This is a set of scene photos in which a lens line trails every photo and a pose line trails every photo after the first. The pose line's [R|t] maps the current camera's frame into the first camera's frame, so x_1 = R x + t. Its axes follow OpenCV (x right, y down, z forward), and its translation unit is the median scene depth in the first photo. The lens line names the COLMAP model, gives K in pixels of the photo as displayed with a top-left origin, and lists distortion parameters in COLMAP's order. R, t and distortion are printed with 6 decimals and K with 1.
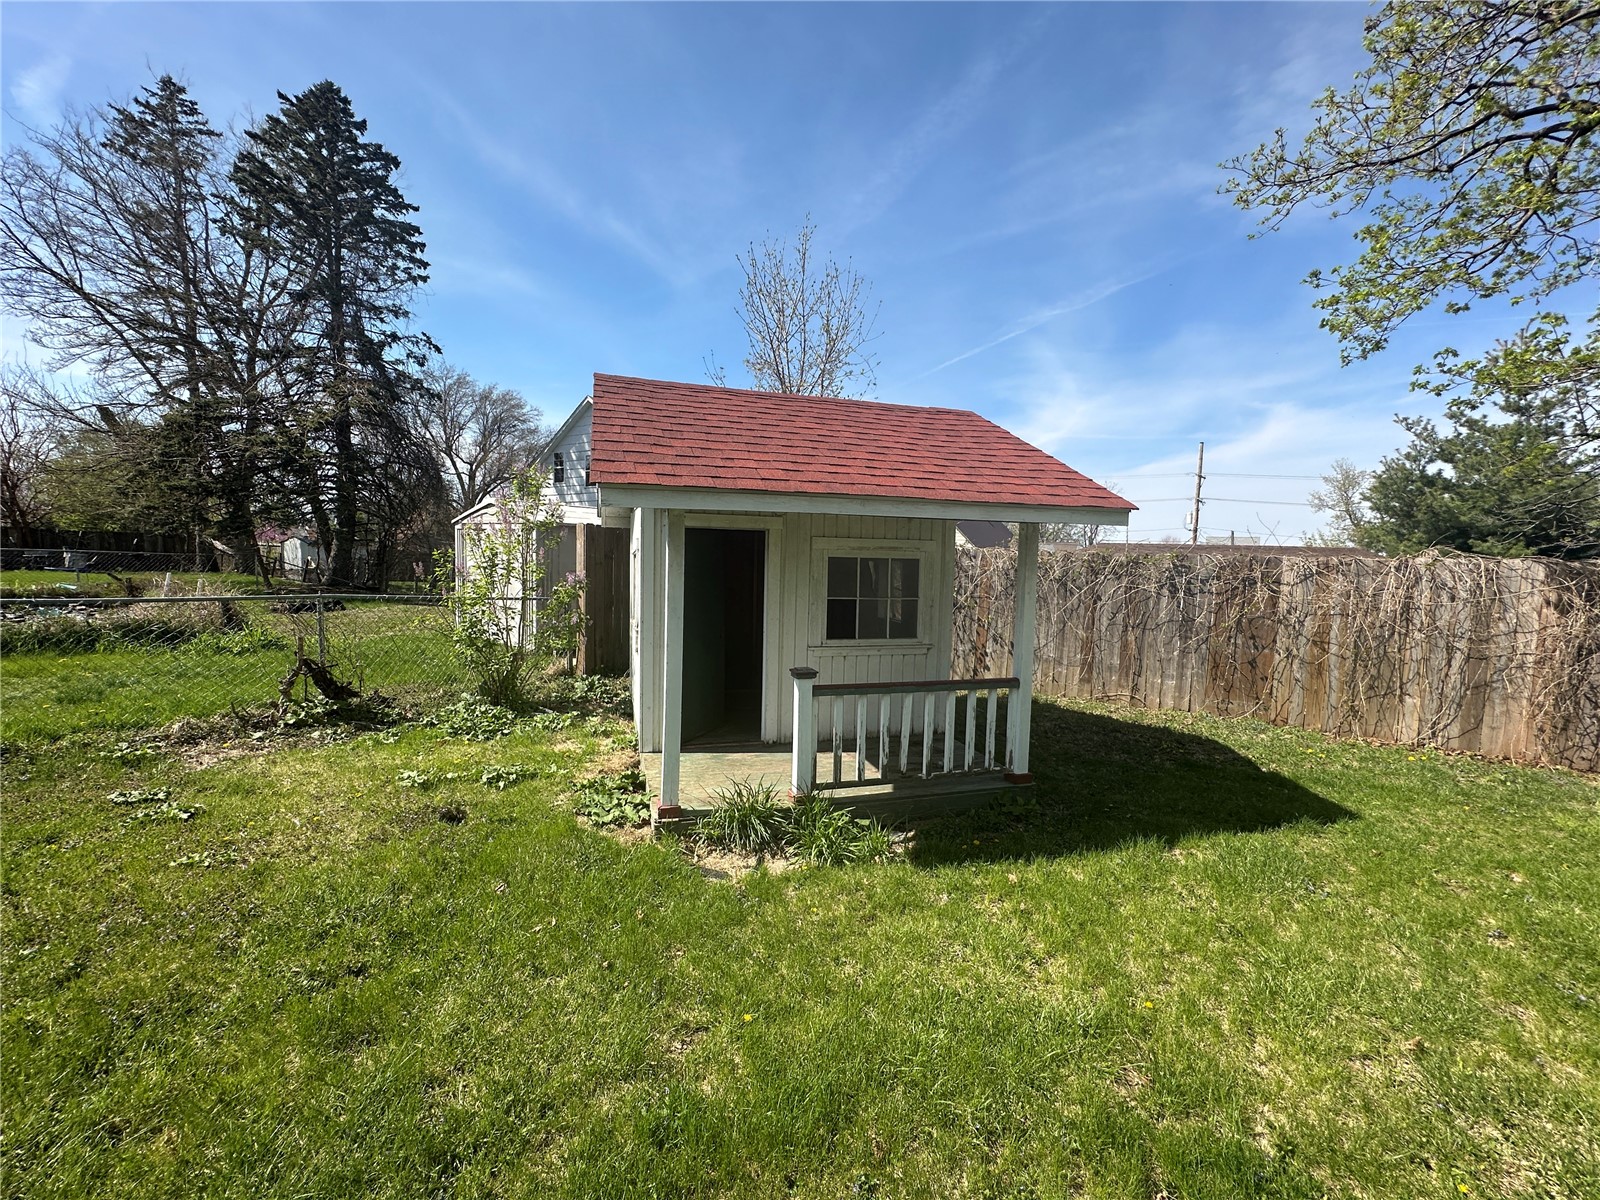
lens RADIAL K [[641.8, 0, 795.6], [0, 641.8, 607.9], [0, 0, 1]] dist [-0.007709, -0.000247]
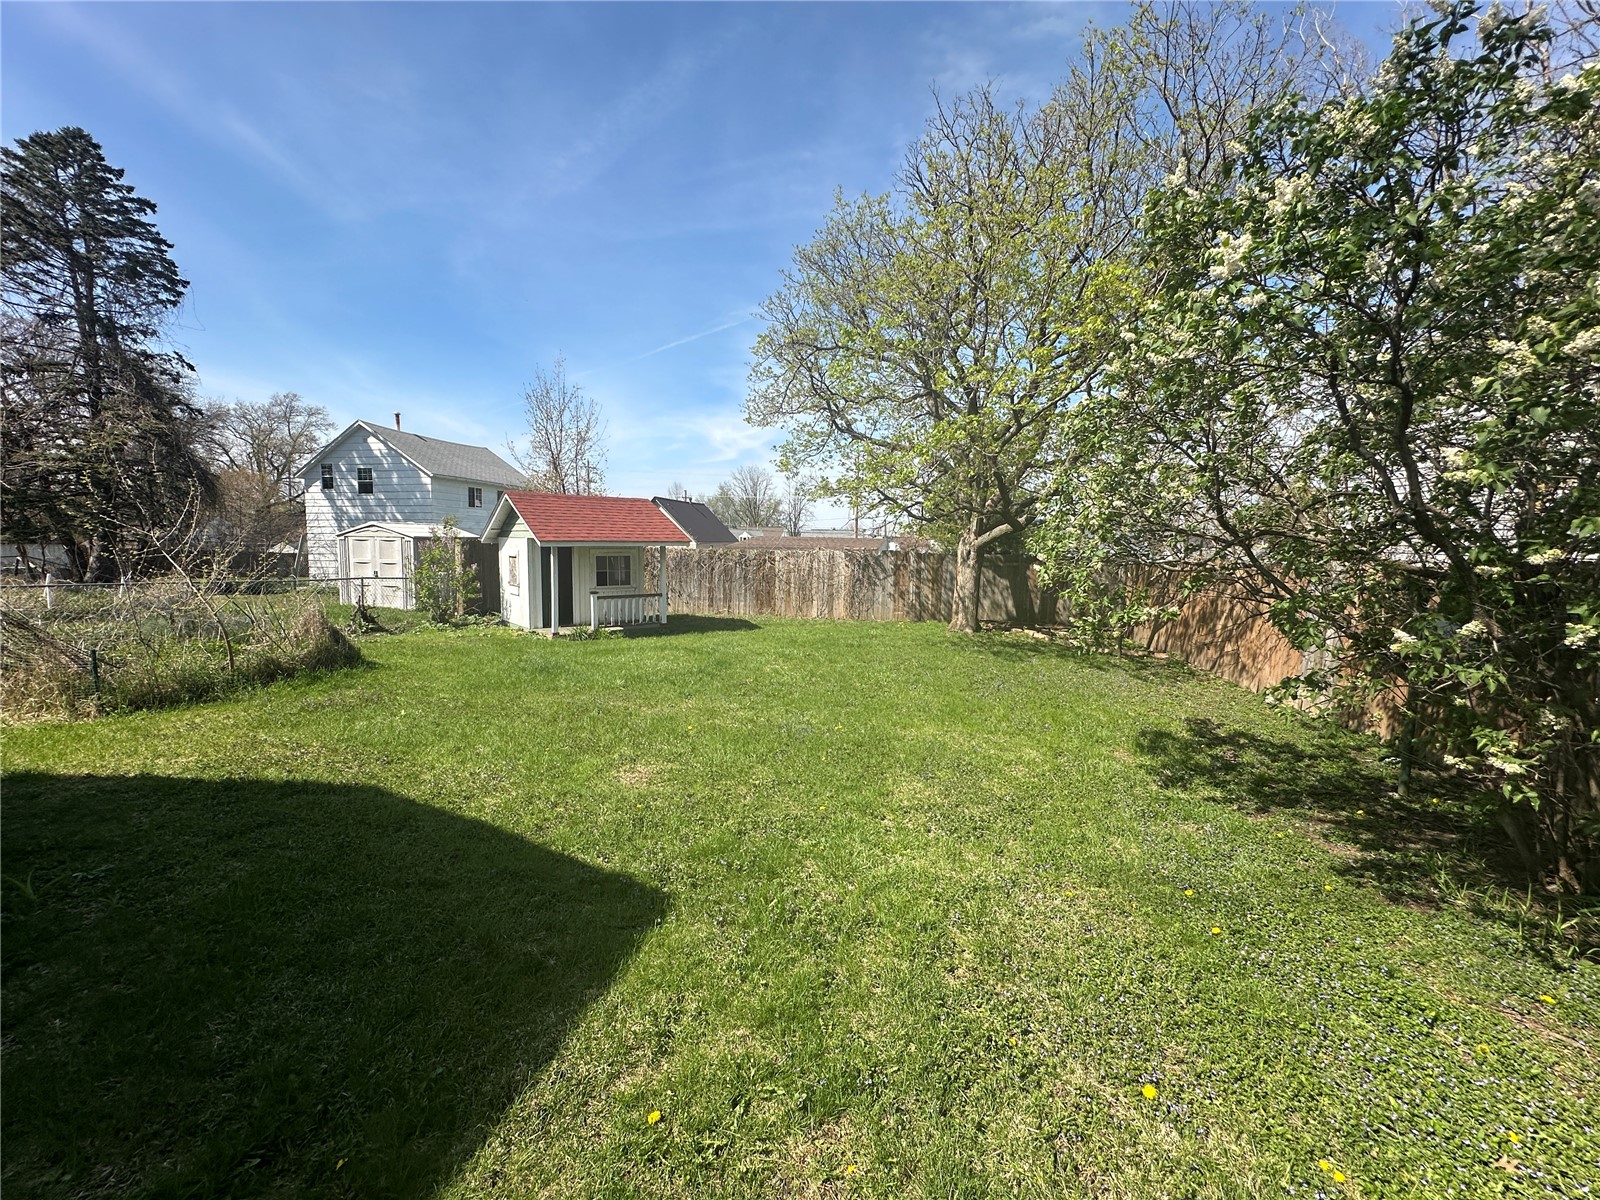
lens RADIAL K [[641.8, 0, 795.6], [0, 641.8, 607.9], [0, 0, 1]] dist [-0.007709, -0.000247]
pose [[0.913849, -0.055173, 0.402288, -0.180531], [0.044057, 0.998350, 0.036840, 0.050308], [-0.403657, -0.015942, 0.914772, -1.182267]]
